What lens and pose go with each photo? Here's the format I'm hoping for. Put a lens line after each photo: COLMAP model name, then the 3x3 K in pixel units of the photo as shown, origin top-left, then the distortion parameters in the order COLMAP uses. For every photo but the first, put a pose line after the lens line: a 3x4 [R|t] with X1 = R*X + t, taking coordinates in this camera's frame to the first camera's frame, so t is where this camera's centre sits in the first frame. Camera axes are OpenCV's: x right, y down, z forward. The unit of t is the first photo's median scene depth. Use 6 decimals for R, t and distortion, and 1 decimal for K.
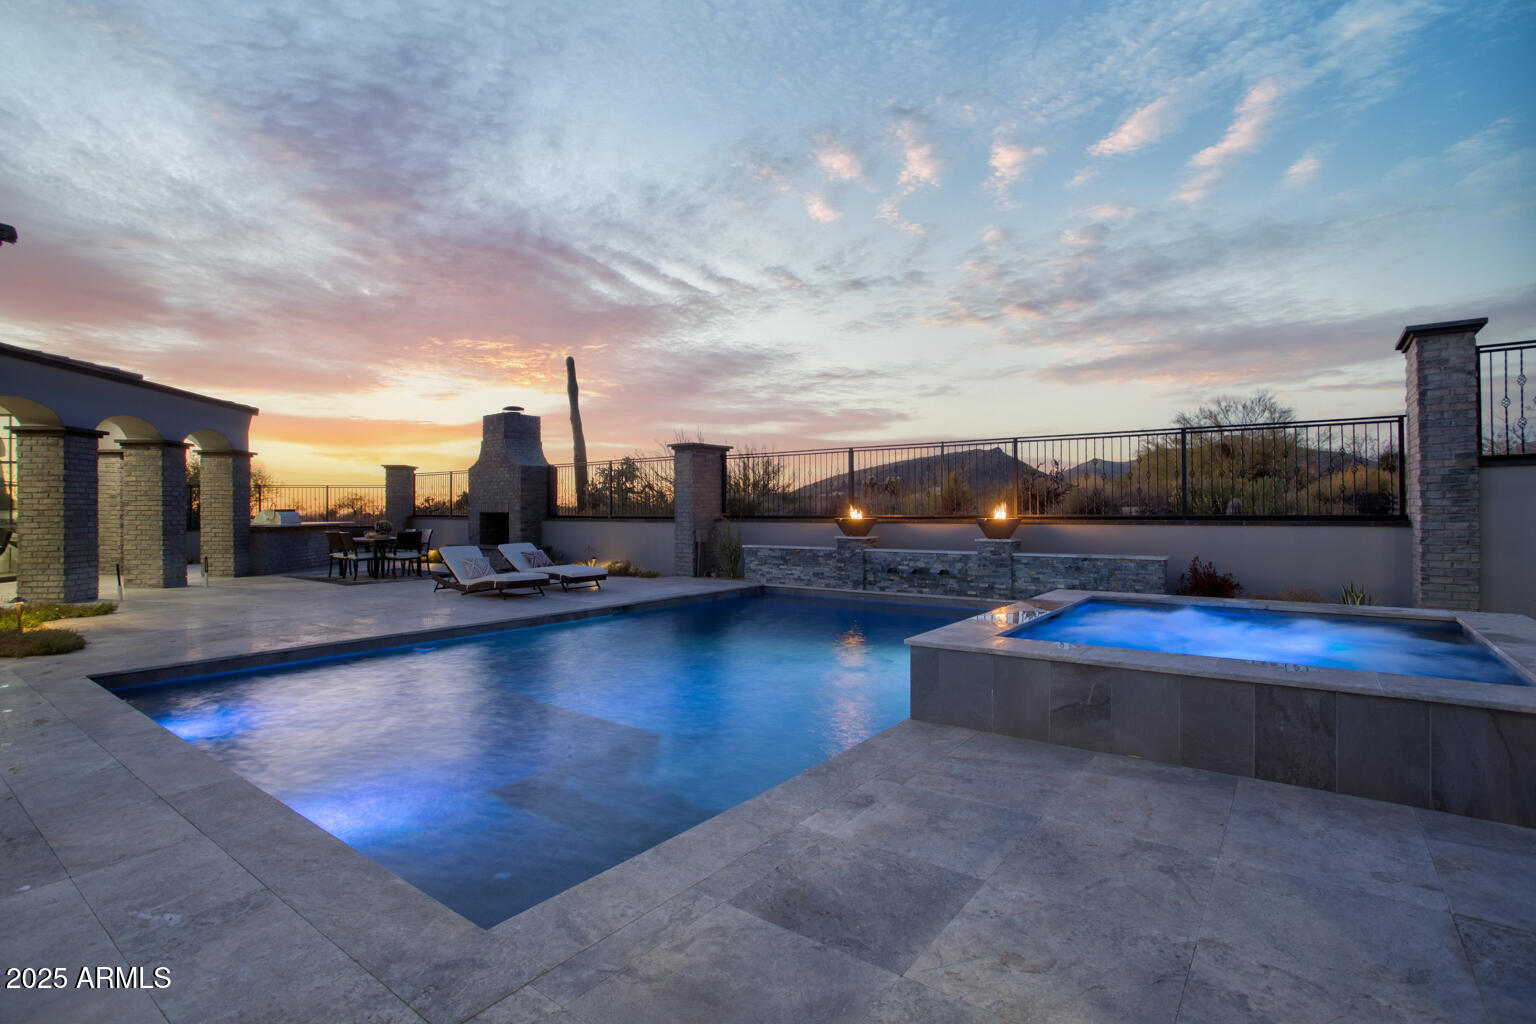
lens RADIAL K [[749.8, 0, 771.4], [0, 749.8, 504.1], [0, 0, 1]] dist [-0.040303, 0.002599]
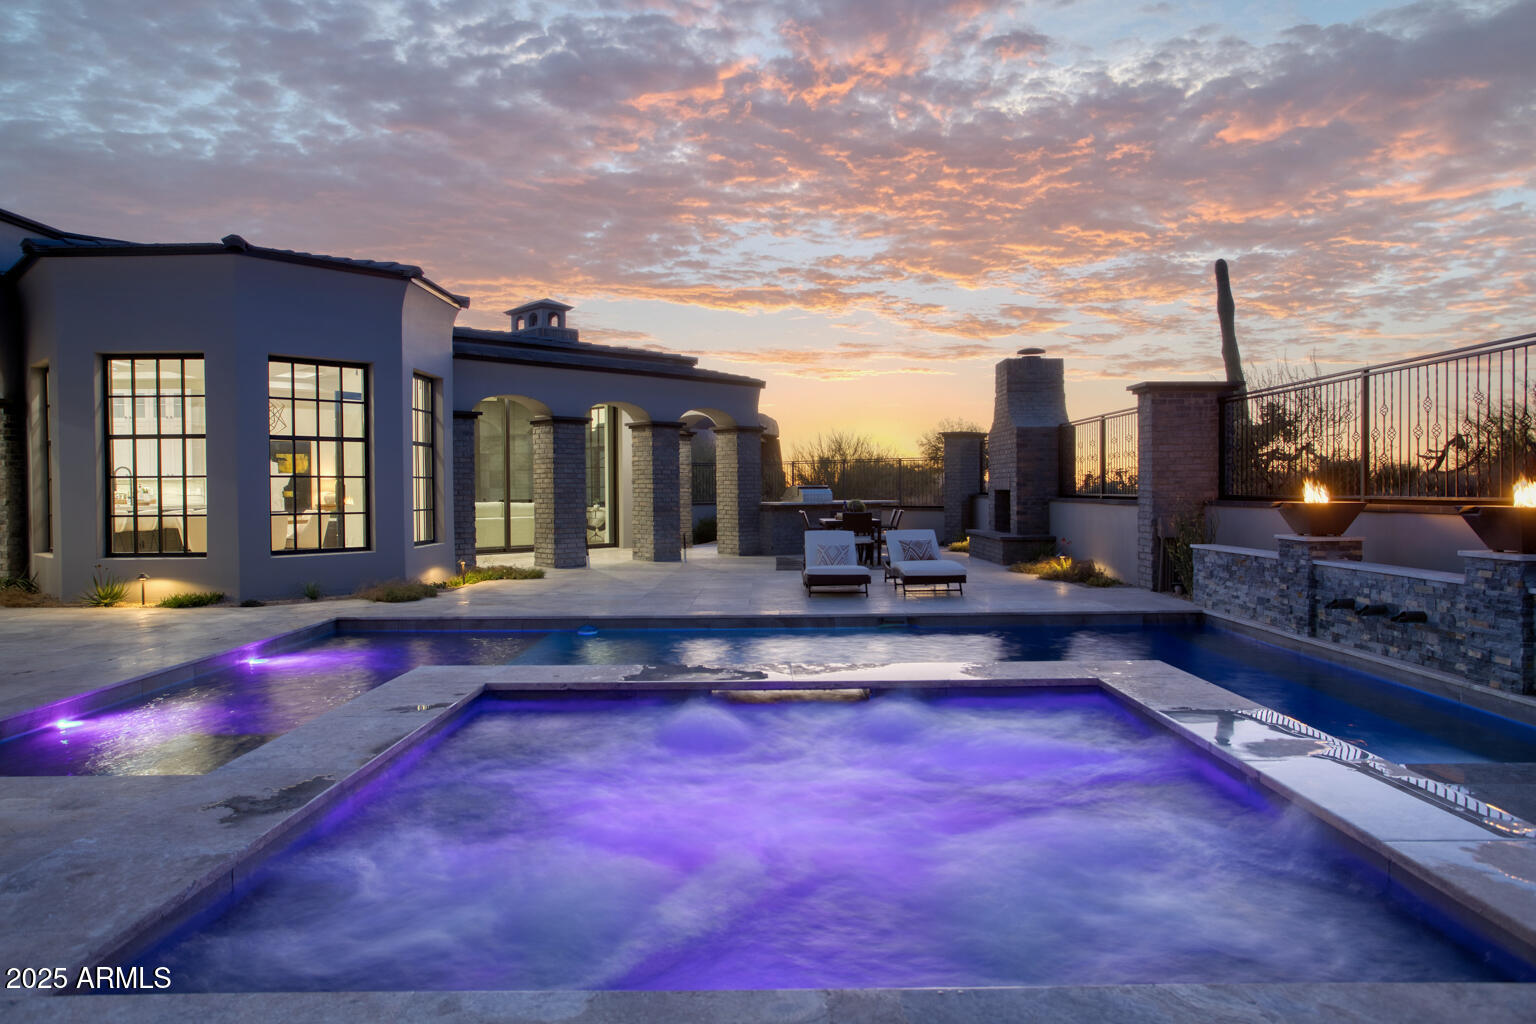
lens RADIAL K [[1009.7, 0, 775.1], [0, 1009.7, 503.9], [0, 0, 1]] dist [-0.001801, 0.002628]
pose [[0.600022, 0.011959, -0.799894, 0.465919], [0.008527, 0.999736, 0.021343, 0.001993], [0.799938, -0.019627, 0.599761, 0.271902]]
